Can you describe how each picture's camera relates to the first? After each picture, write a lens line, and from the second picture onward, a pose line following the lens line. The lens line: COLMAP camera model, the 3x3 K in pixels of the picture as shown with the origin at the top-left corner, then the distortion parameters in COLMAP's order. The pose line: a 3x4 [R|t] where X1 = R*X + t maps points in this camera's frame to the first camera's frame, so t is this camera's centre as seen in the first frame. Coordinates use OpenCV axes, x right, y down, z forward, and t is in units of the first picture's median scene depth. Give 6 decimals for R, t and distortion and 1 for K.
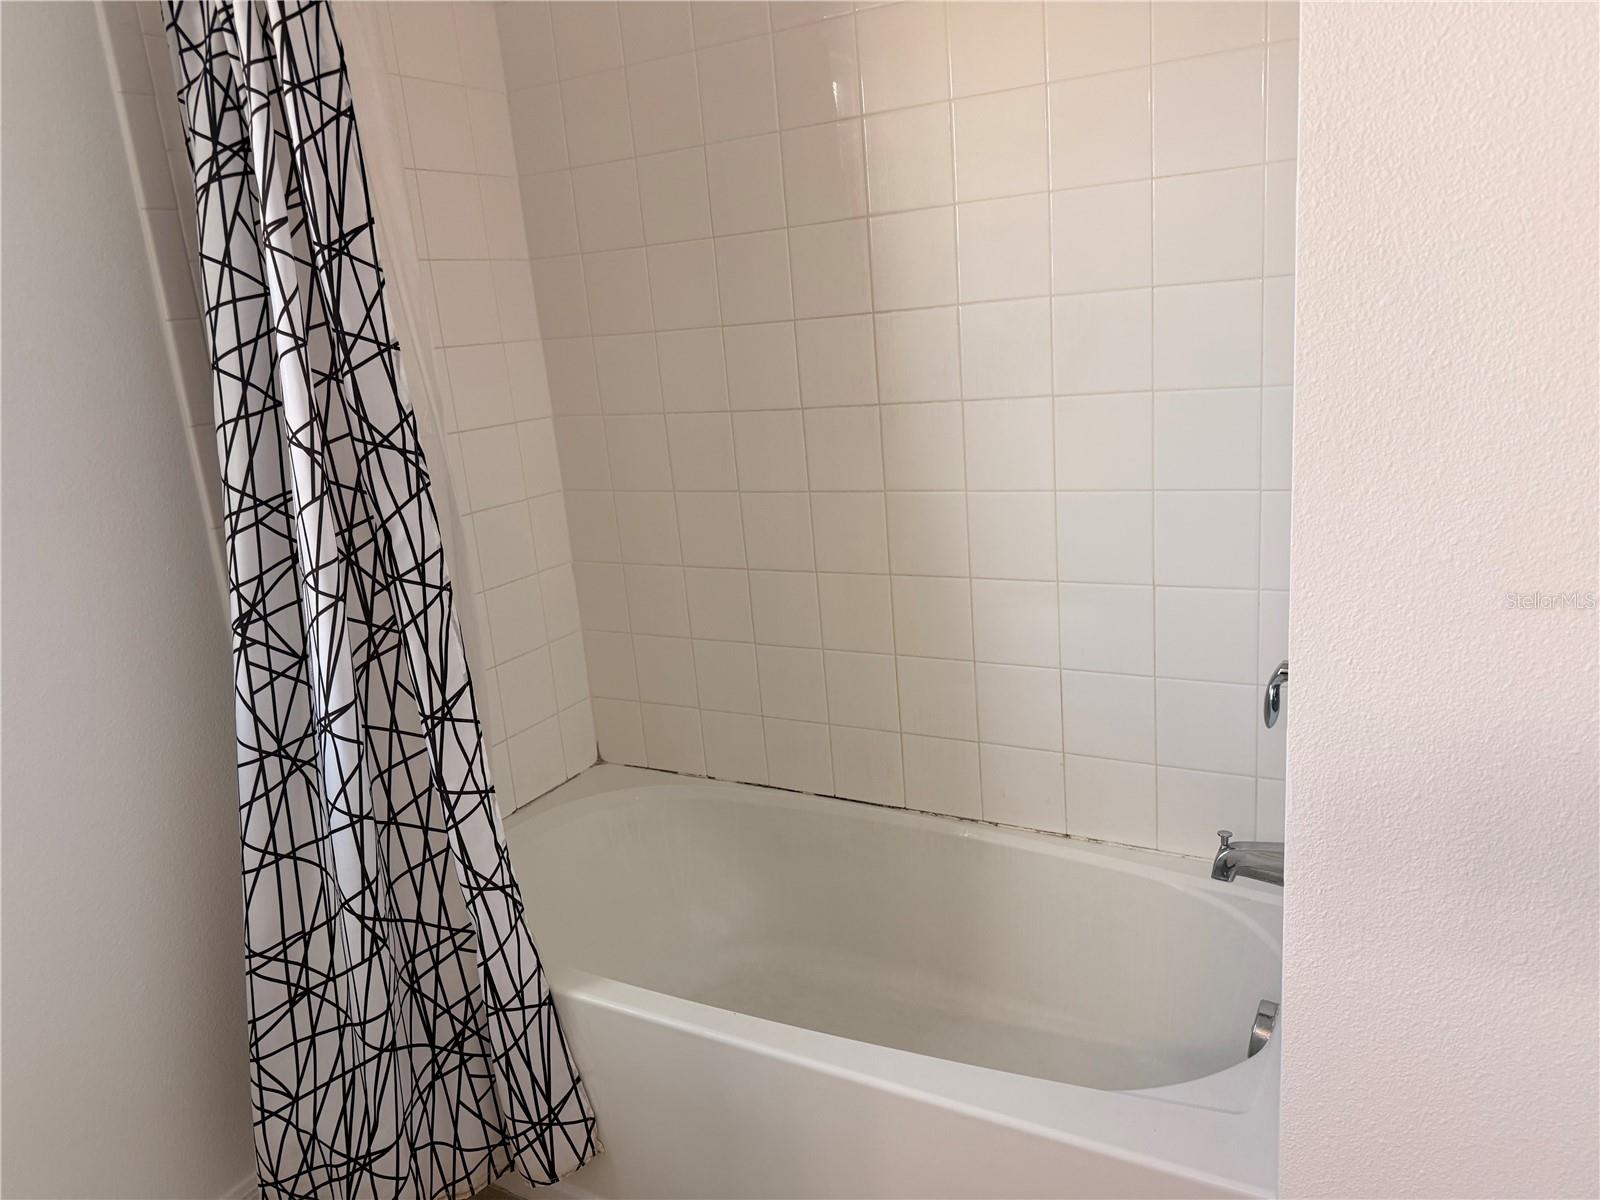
lens RADIAL K [[1116.1, 0, 787.3], [0, 1116.1, 601.3], [0, 0, 1]] dist [0.015807, -0.033955]
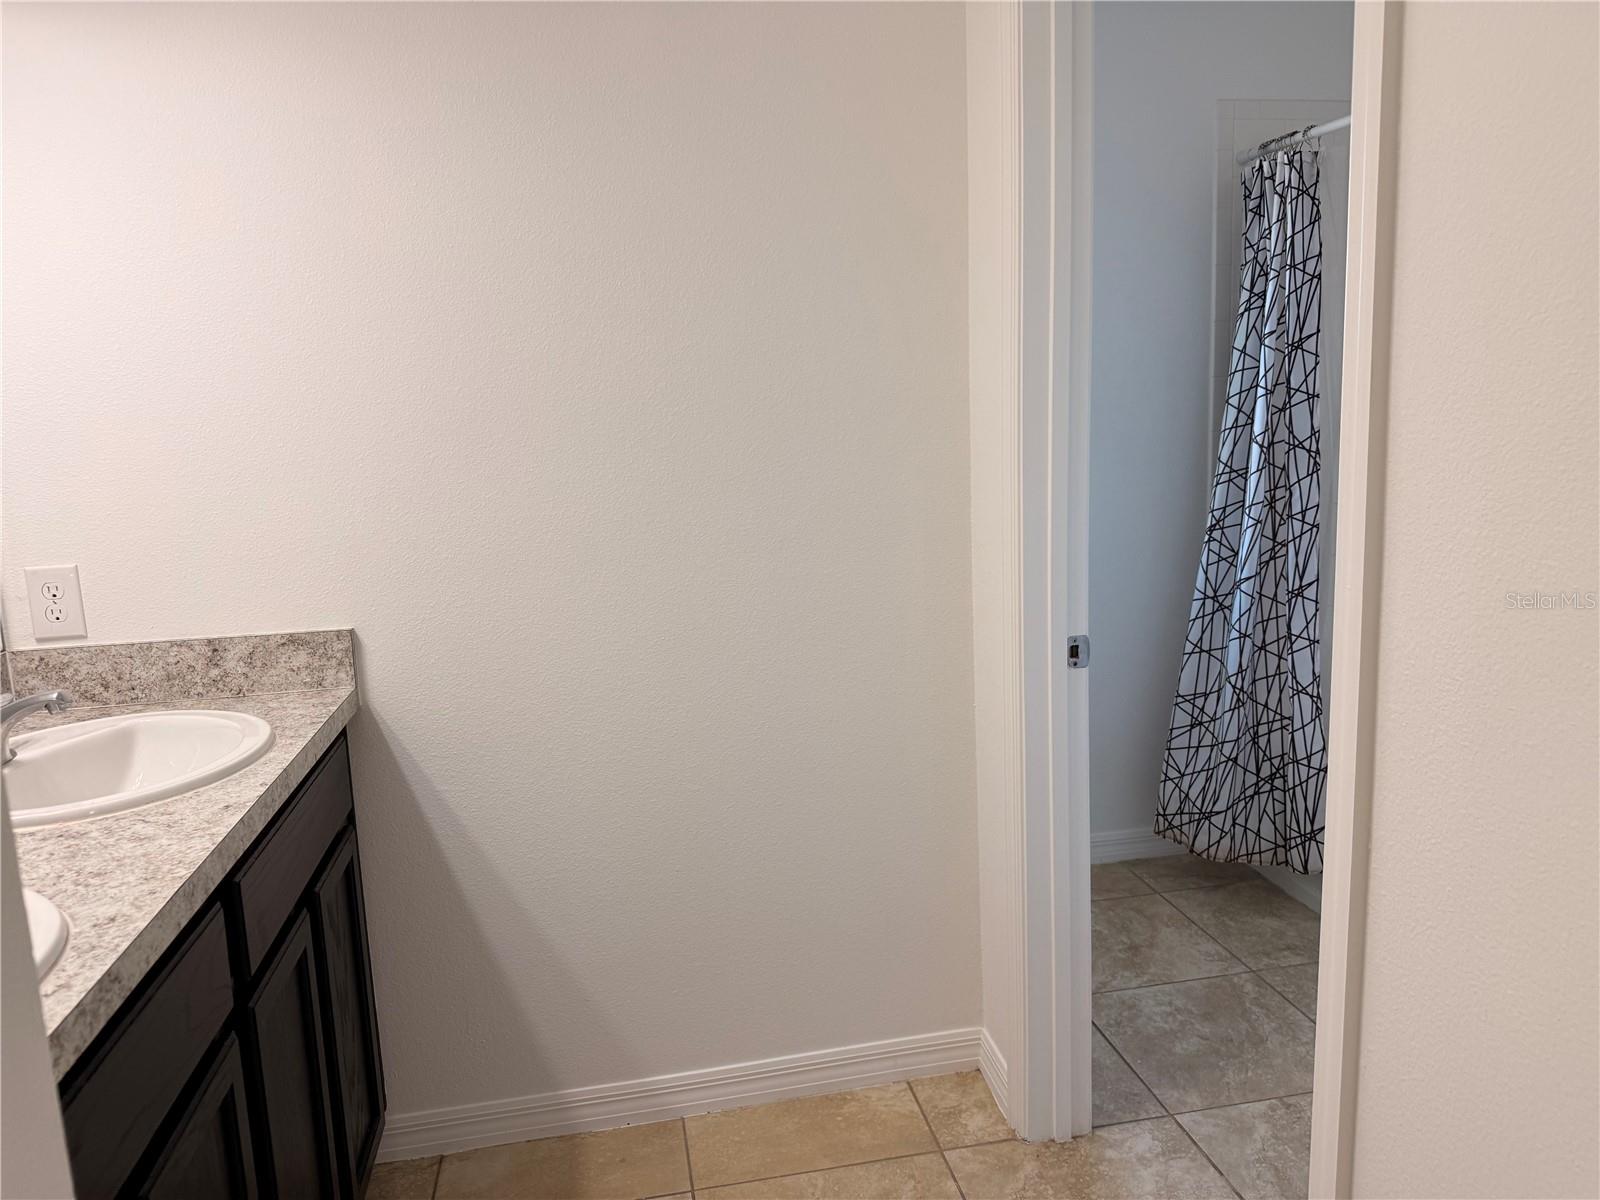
lens RADIAL K [[1137.9, 0, 792.8], [0, 1137.9, 592.9], [0, 0, 1]] dist [0.111648, -0.160560]
pose [[0.625118, 0.182040, -0.759005, 0.623000], [-0.198449, 0.977536, 0.071010, 0.131516], [0.754881, 0.106234, 0.647201, -0.876985]]
